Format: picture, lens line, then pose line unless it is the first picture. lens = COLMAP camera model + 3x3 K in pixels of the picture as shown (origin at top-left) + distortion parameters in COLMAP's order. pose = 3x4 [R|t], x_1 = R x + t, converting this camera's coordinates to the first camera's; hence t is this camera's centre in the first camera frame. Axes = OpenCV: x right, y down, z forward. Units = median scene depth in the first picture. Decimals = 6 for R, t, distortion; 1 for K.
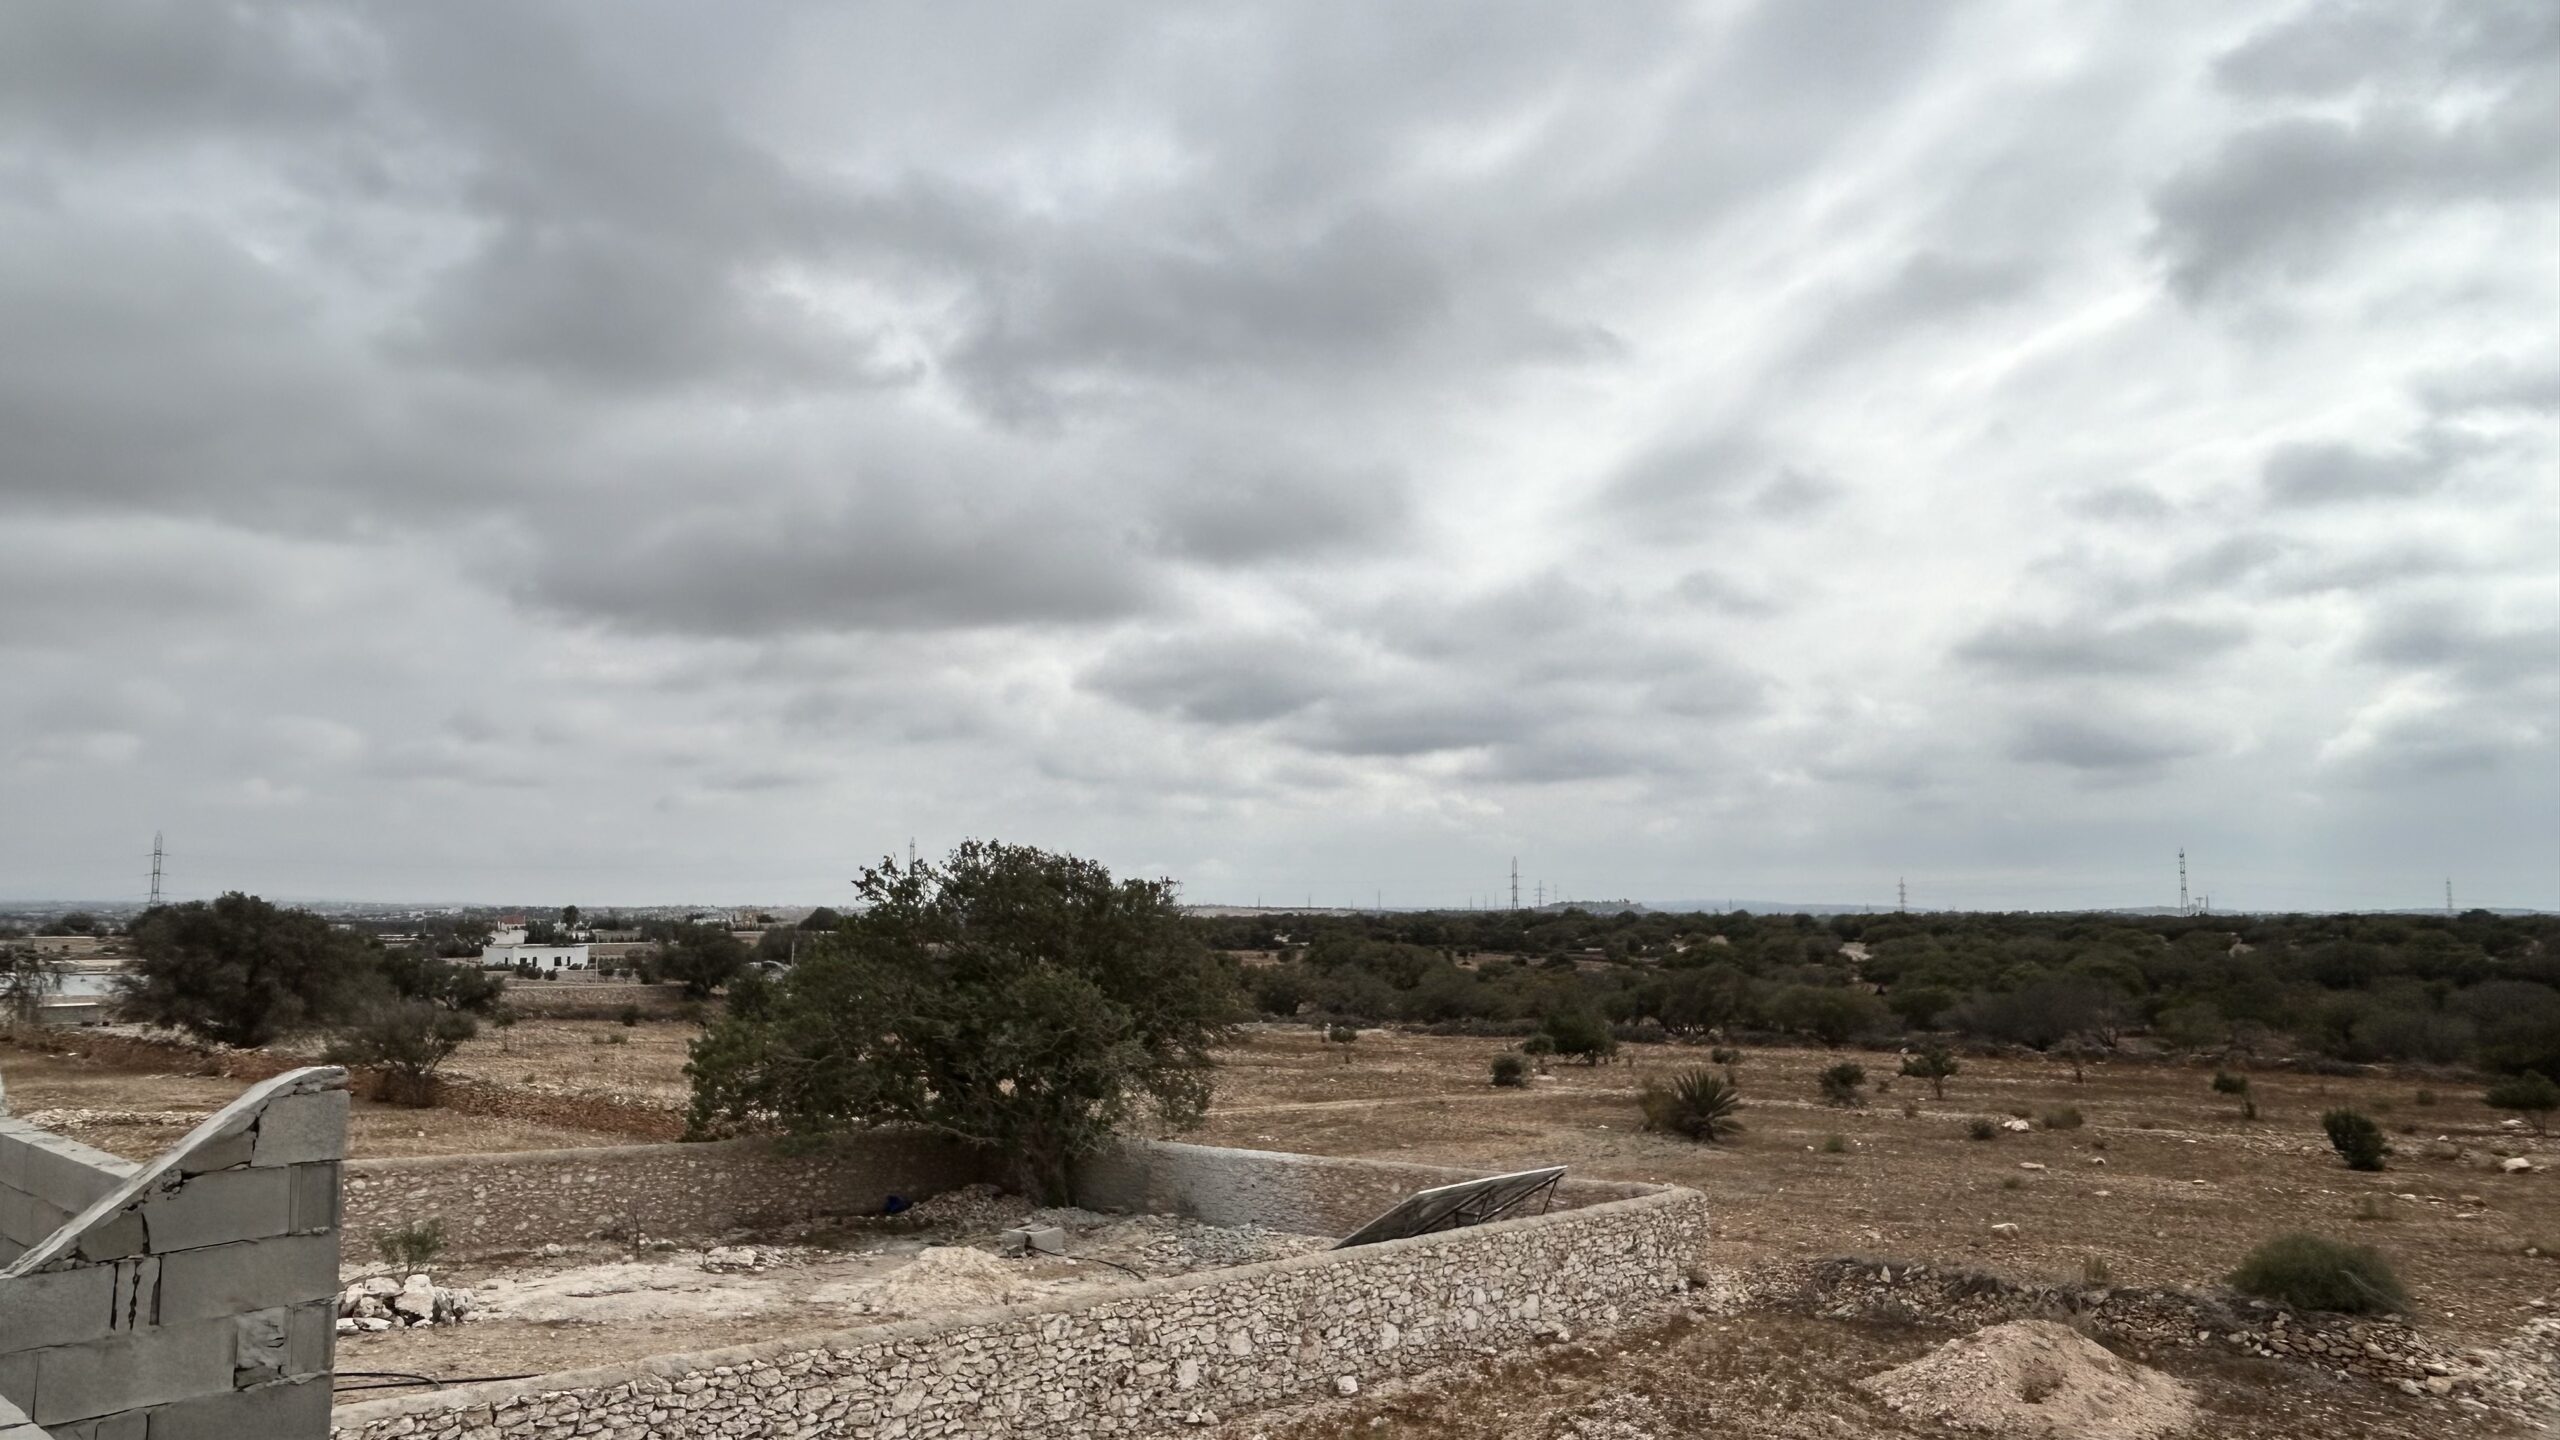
lens RADIAL K [[1690.1, 0, 1275.4], [0, 1690.1, 701.5], [0, 0, 1]] dist [0.003518, -0.014705]
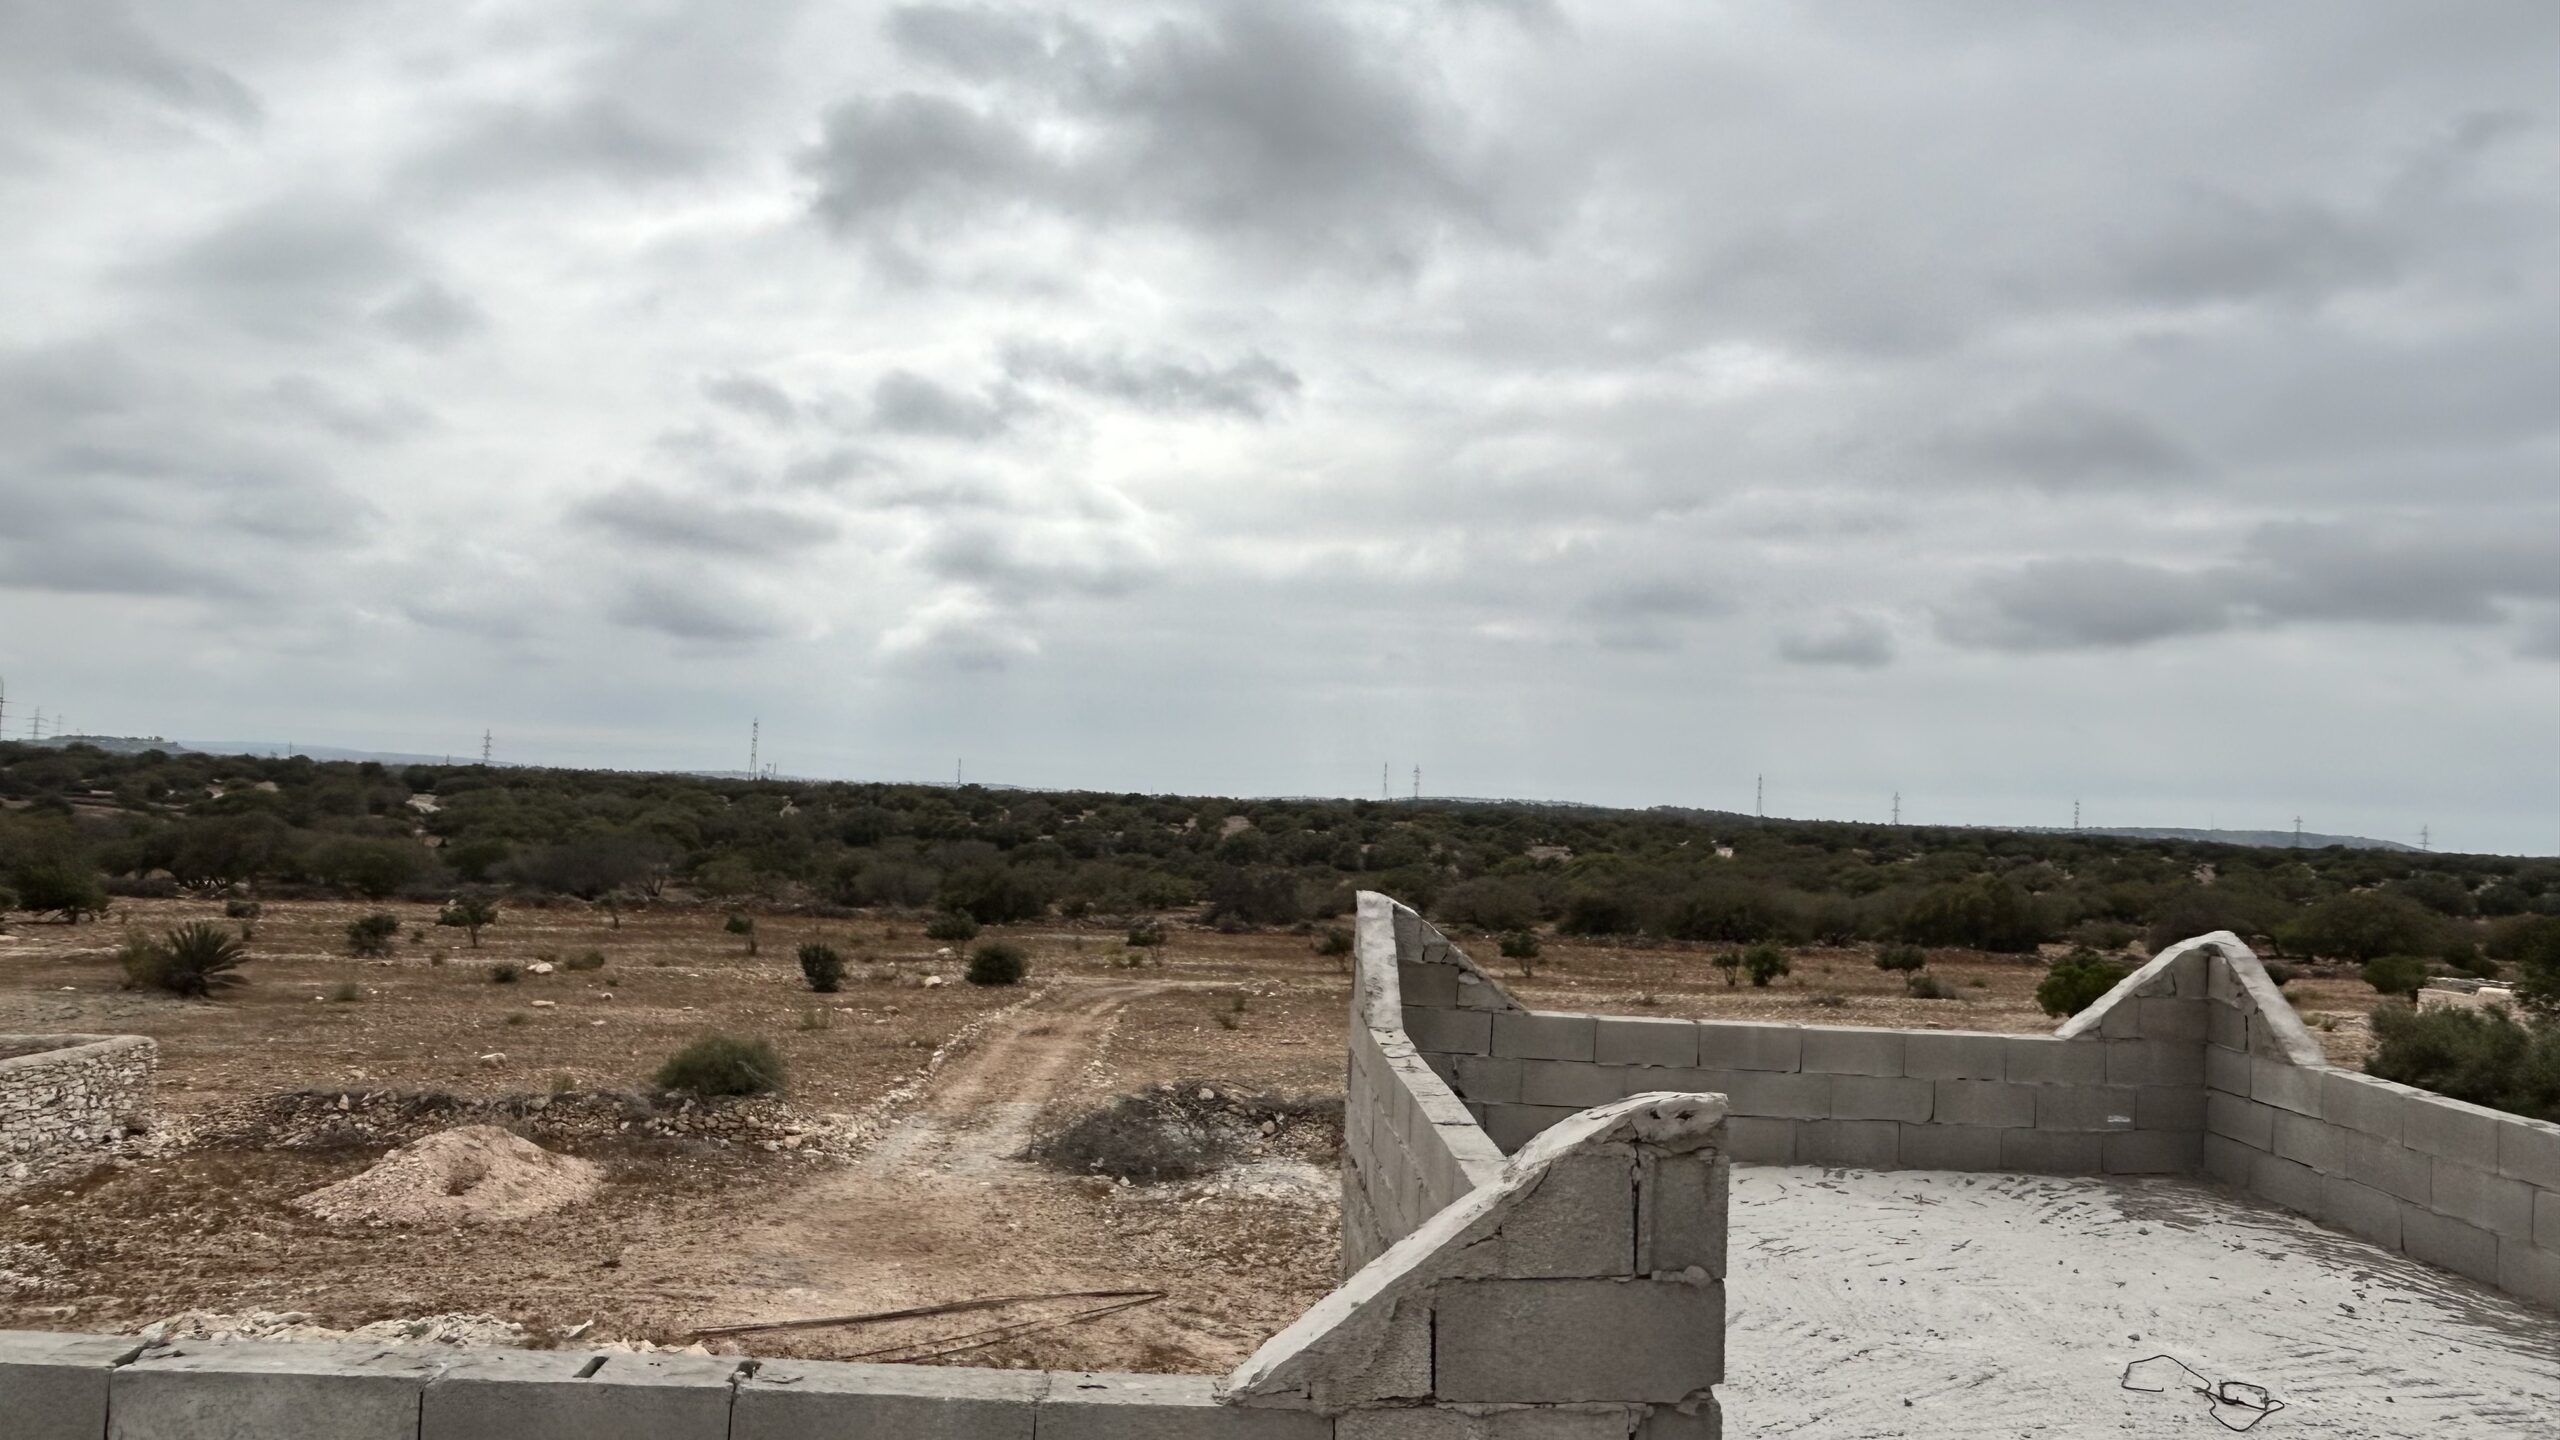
lens RADIAL K [[1690.1, 0, 1276.1], [0, 1690.1, 676.6], [0, 0, 1]] dist [0.003518, -0.014705]
pose [[0.704394, 0.080126, 0.705272, 0.010140], [-0.128739, 0.991551, 0.015929, -0.011694], [-0.698036, -0.102016, 0.708758, -0.110191]]
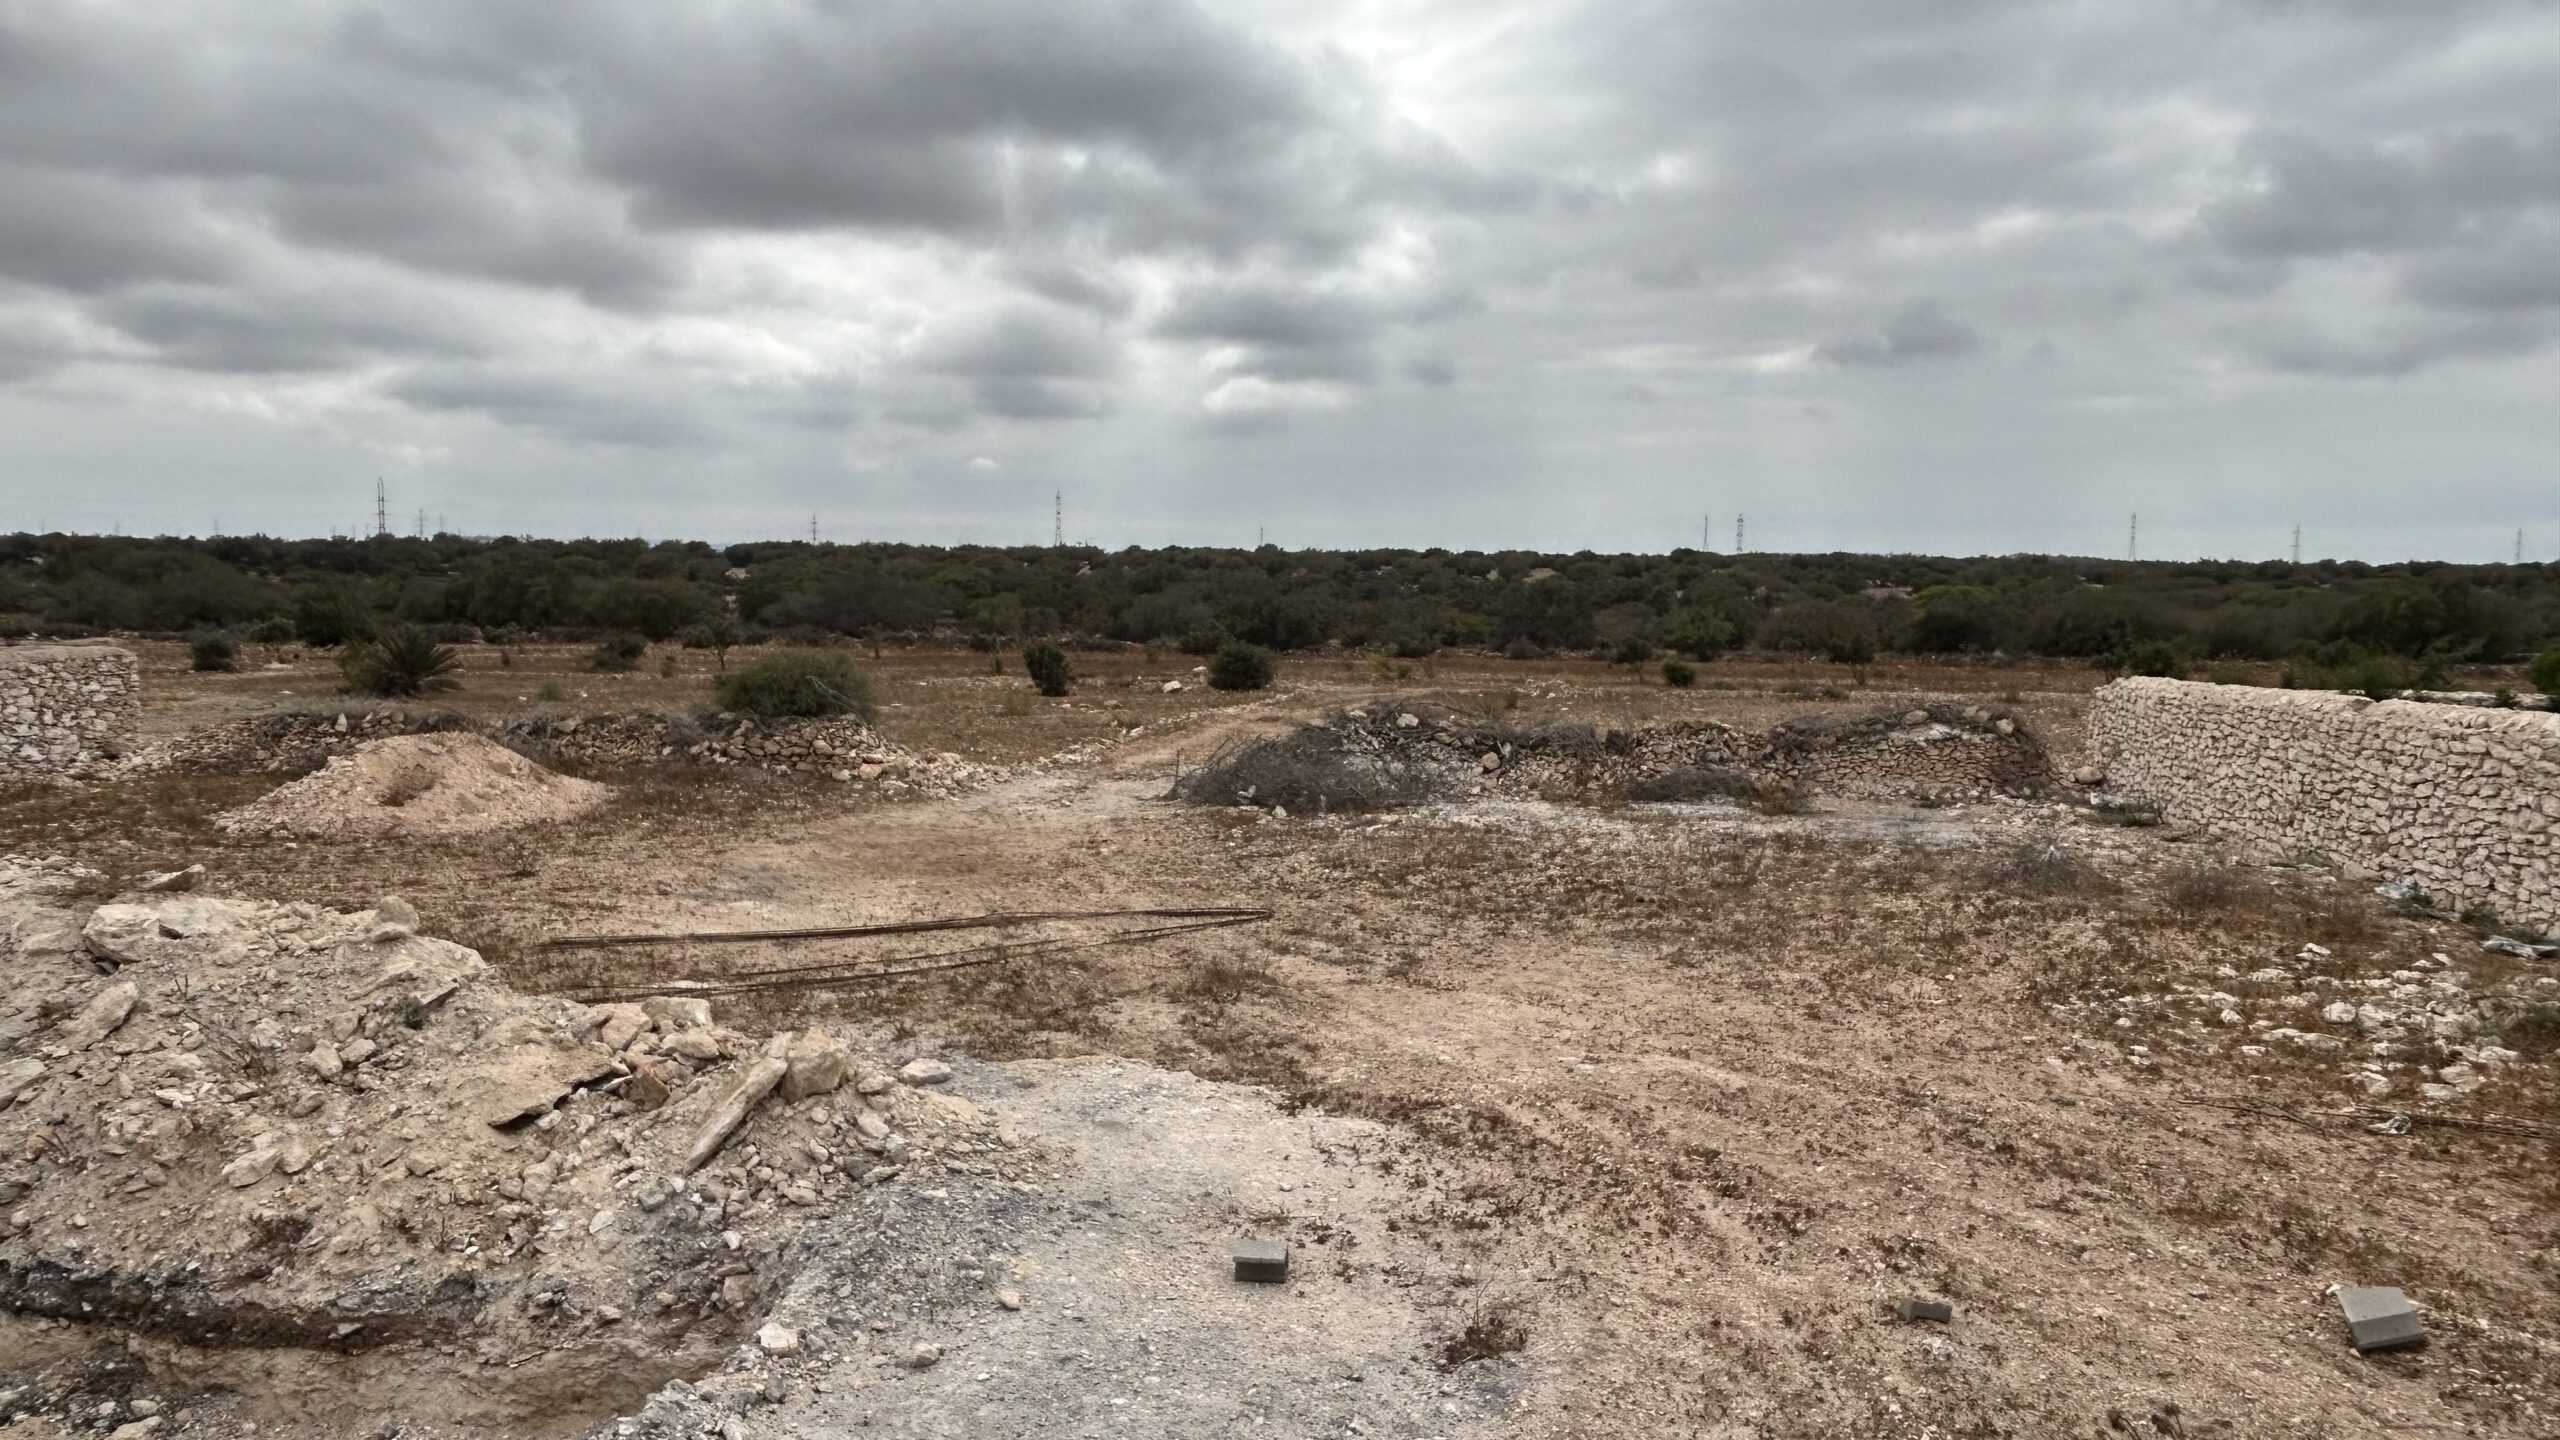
lens RADIAL K [[1722.8, 0, 1268.1], [0, 1722.8, 685.5], [0, 0, 1]] dist [0.008908, -0.022904]
pose [[0.823156, -0.032366, 0.566891, 0.247479], [-0.080895, 0.981506, 0.173502, 0.128052], [-0.562023, -0.188678, 0.805314, 0.037466]]
